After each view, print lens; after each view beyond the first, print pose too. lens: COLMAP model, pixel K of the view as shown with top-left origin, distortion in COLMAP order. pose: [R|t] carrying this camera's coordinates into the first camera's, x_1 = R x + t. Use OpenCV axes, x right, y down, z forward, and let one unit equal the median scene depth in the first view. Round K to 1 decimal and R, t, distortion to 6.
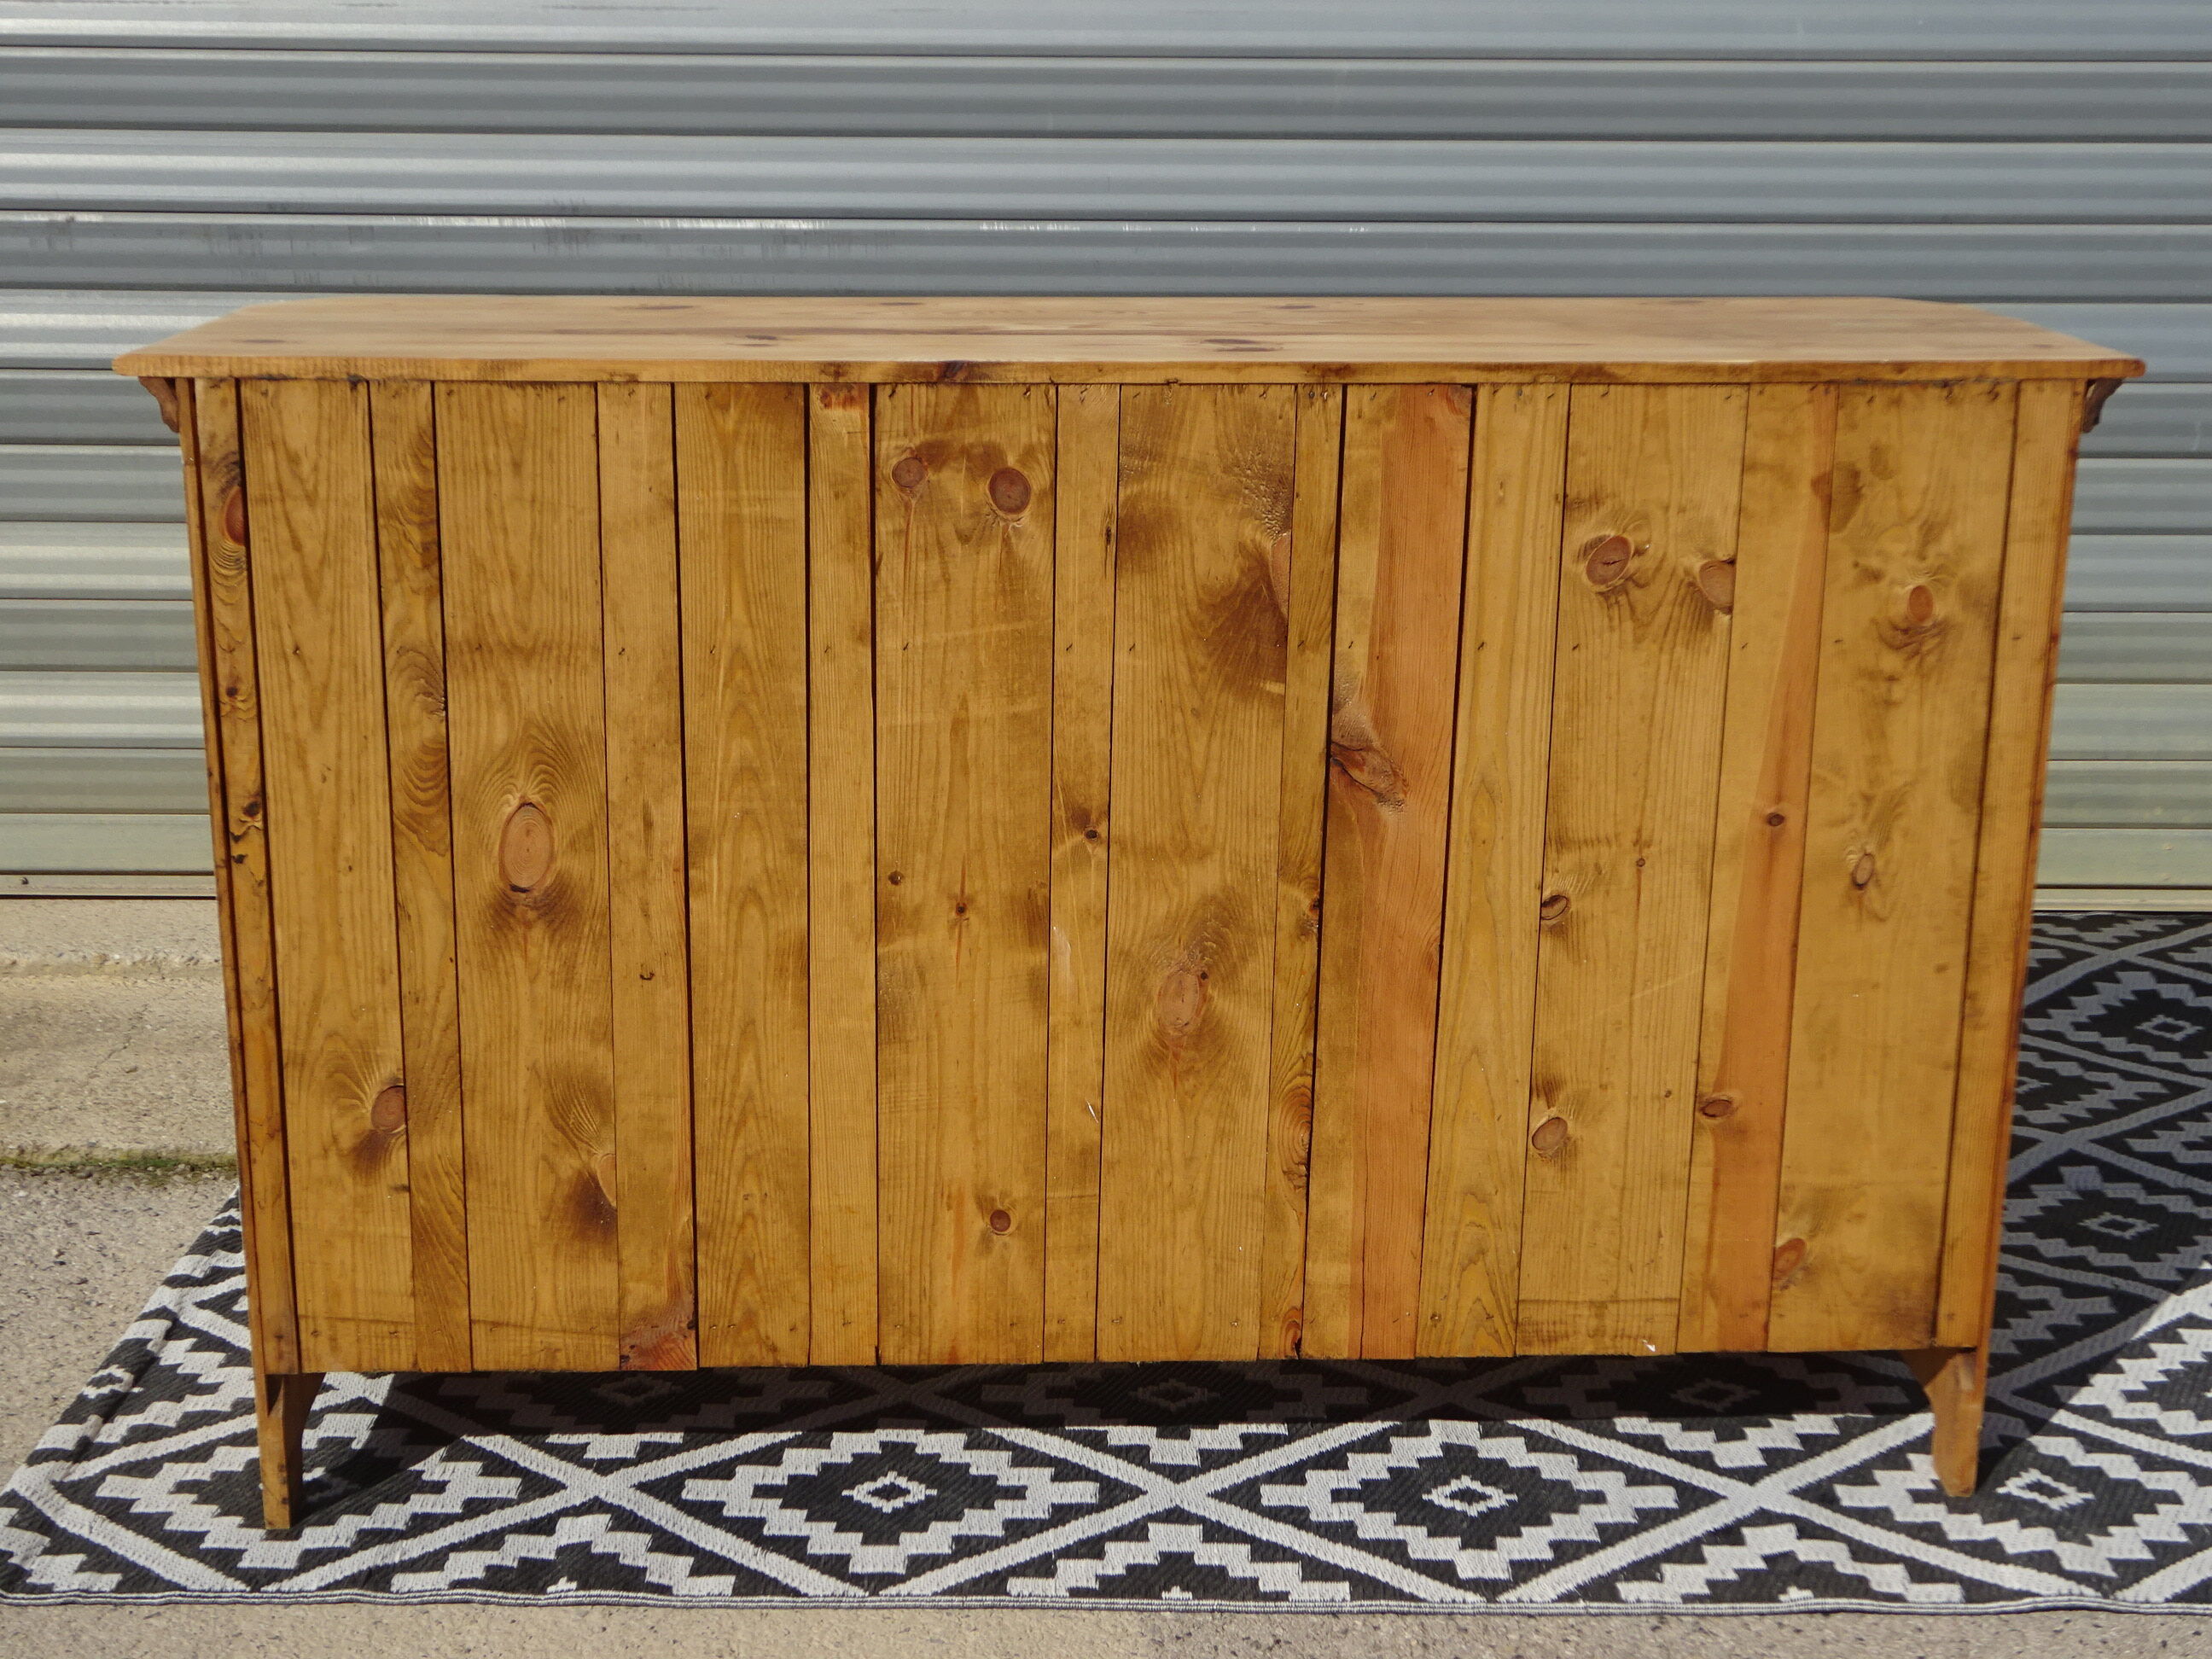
lens RADIAL K [[2957.4, 0, 1102.4], [0, 2957.4, 814.5], [0, 0, 1]] dist [0.017924, 0.000000]
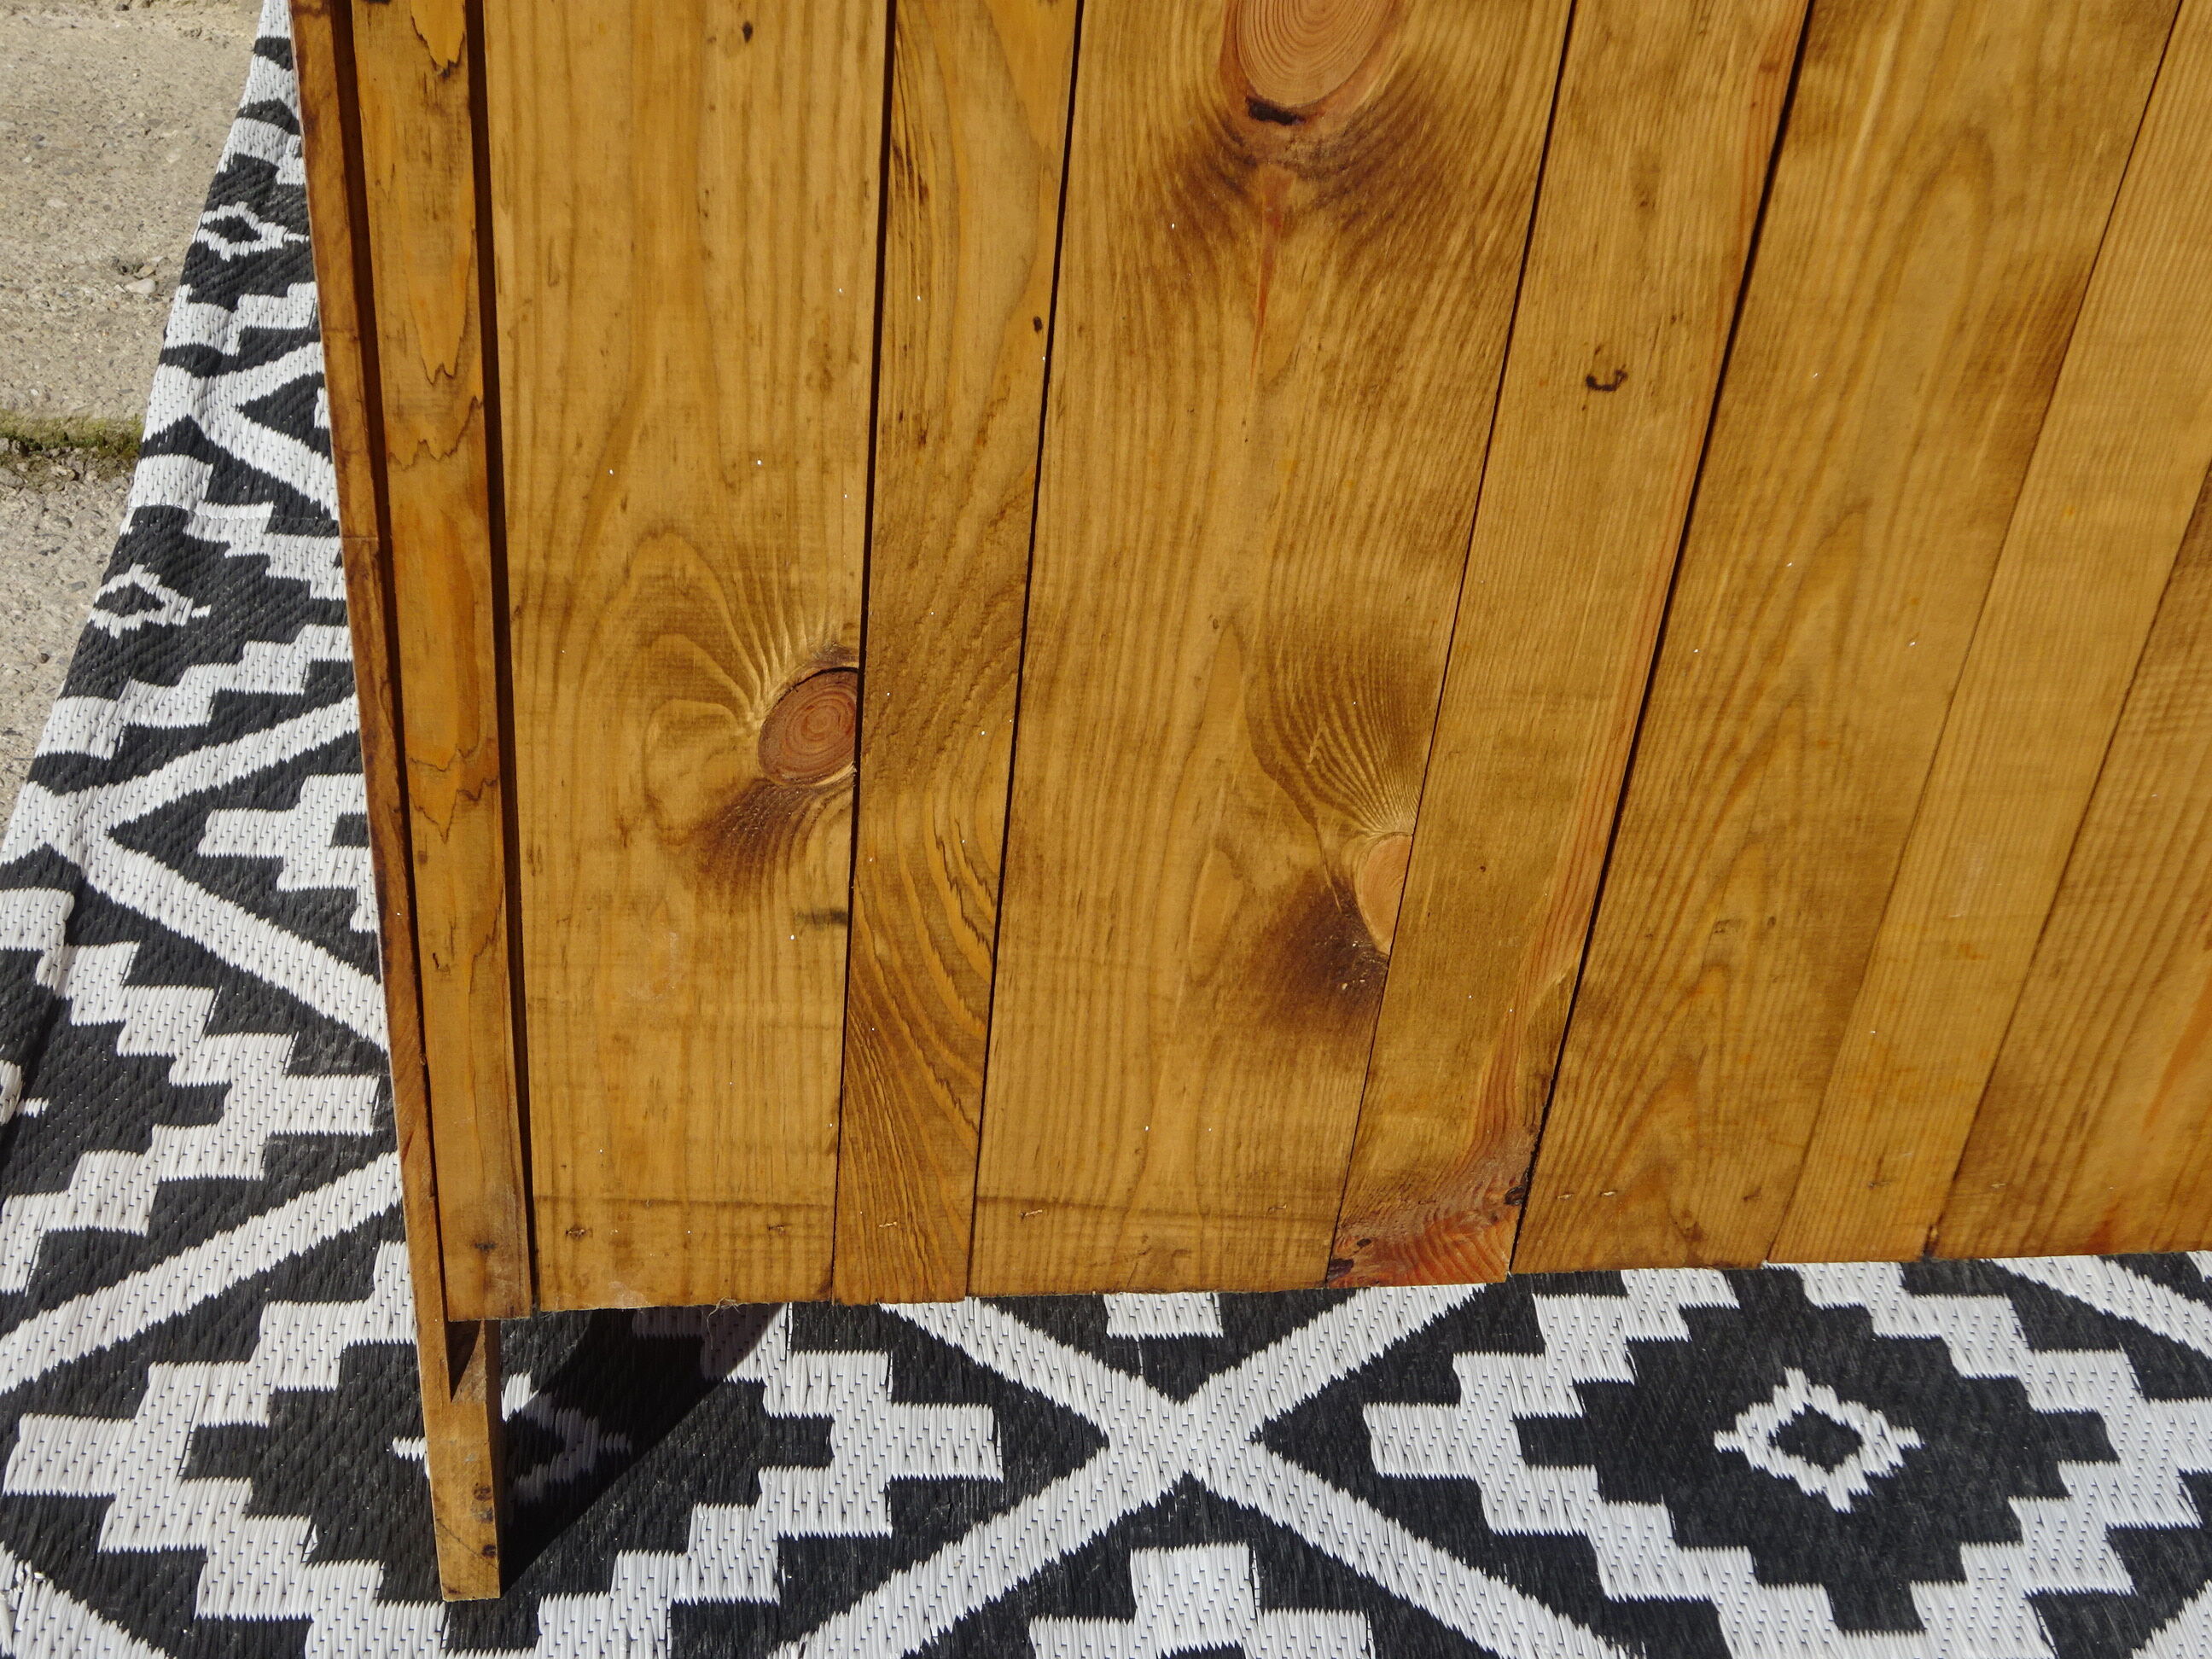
lens RADIAL K [[2957.4, 0, 1094.8], [0, 2957.4, 872.8], [0, 0, 1]] dist [0.017924, 0.000000]
pose [[0.994308, 0.004829, 0.106431, -0.243282], [-0.045188, 0.923779, 0.380250, -0.018458], [-0.096482, -0.382895, 0.918740, 0.666334]]
